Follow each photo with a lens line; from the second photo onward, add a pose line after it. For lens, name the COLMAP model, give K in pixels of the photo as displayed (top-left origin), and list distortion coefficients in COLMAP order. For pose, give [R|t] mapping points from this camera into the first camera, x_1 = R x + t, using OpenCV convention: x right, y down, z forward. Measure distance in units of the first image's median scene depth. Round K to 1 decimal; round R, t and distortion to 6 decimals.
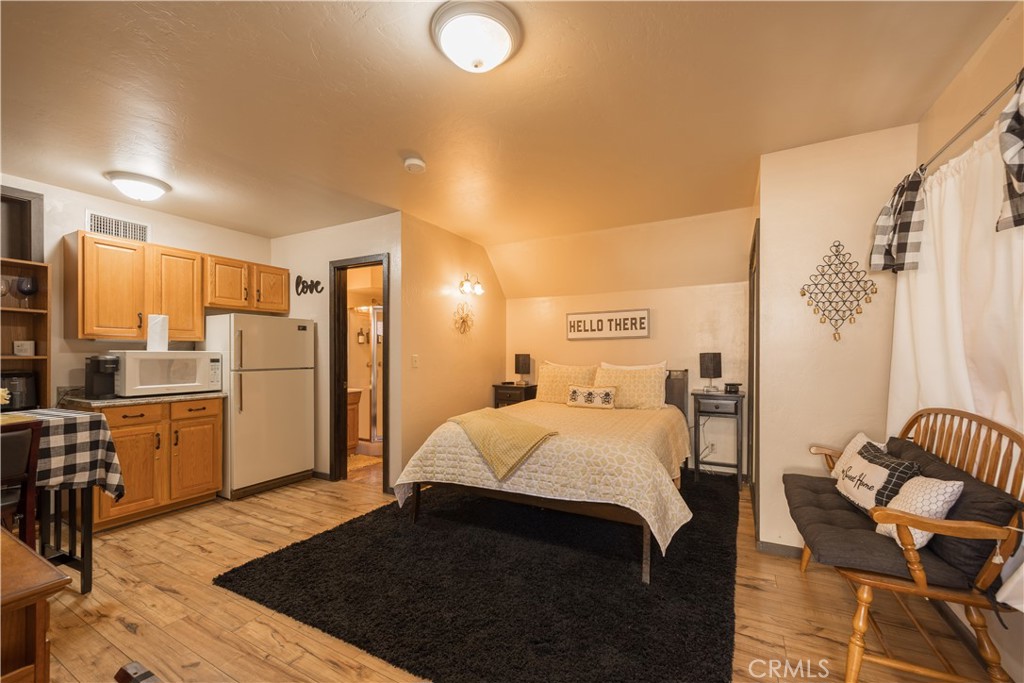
lens RADIAL K [[385.7, 0, 476.0], [0, 385.7, 354.5], [0, 0, 1]] dist [-0.005081, -0.000109]
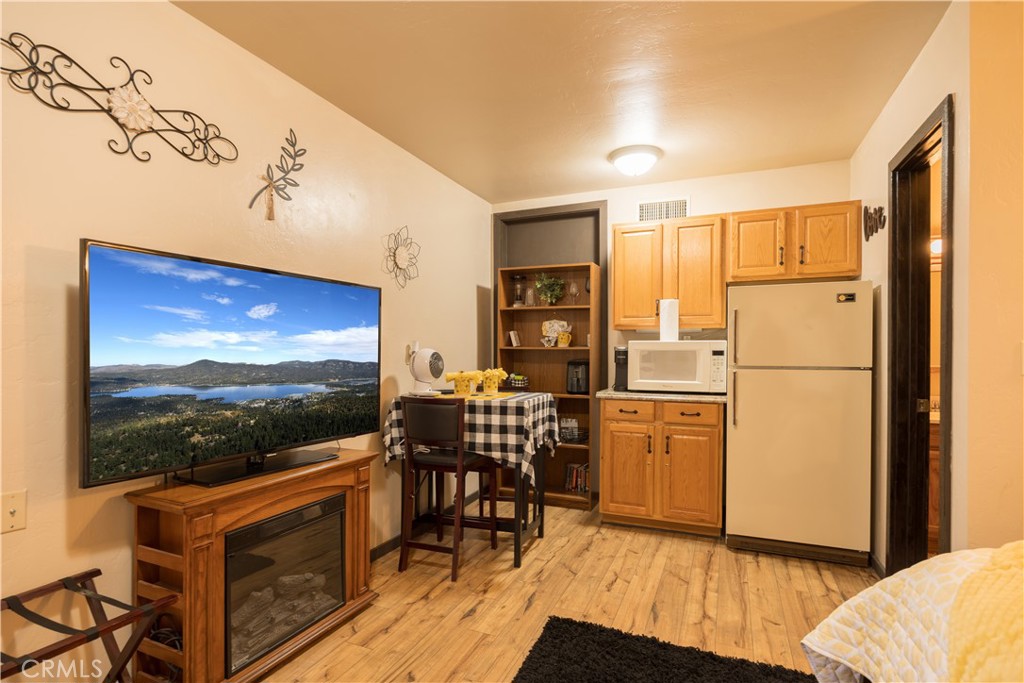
lens RADIAL K [[495.4, 0, 508.7], [0, 495.4, 355.4], [0, 0, 1]] dist [-0.012051, -0.000366]
pose [[0.192873, 0.010782, -0.981165, 0.190788], [-0.002108, 0.999942, 0.010574, 0.011420], [0.981222, 0.000029, 0.192884, 0.423542]]
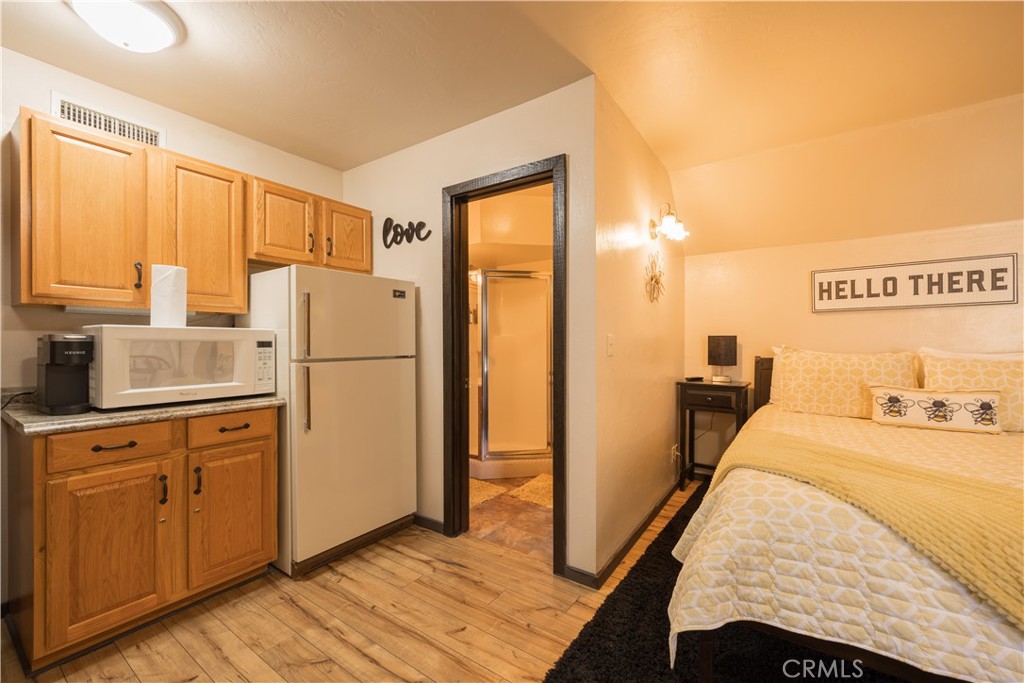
lens RADIAL K [[385.7, 0, 511.9], [0, 385.7, 344.1], [0, 0, 1]] dist [-0.005081, -0.000109]
pose [[0.999693, 0.000075, -0.024758, -0.283901], [0.000037, 0.999990, 0.004511, 0.013175], [0.024758, -0.004511, 0.999683, 0.417929]]
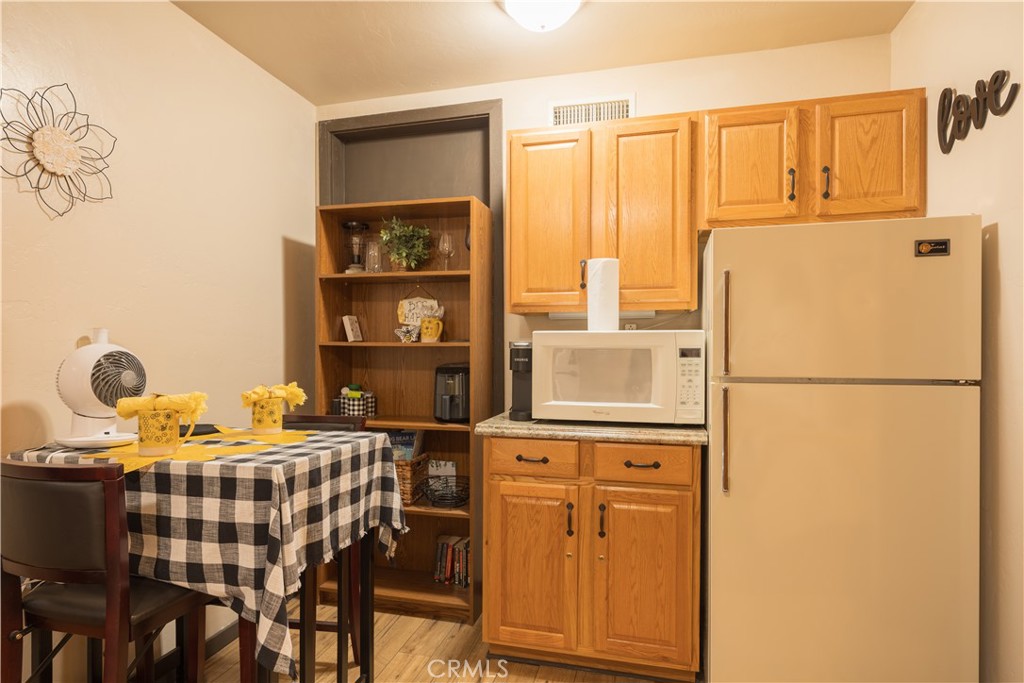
lens RADIAL K [[602.4, 0, 491.2], [0, 602.4, 354.0], [0, 0, 1]] dist [0.001801, -0.004957]
pose [[0.331241, 0.010560, -0.943487, -0.139981], [-0.001296, 0.999942, 0.010737, 0.010774], [0.943545, -0.002334, 0.331235, 0.595484]]
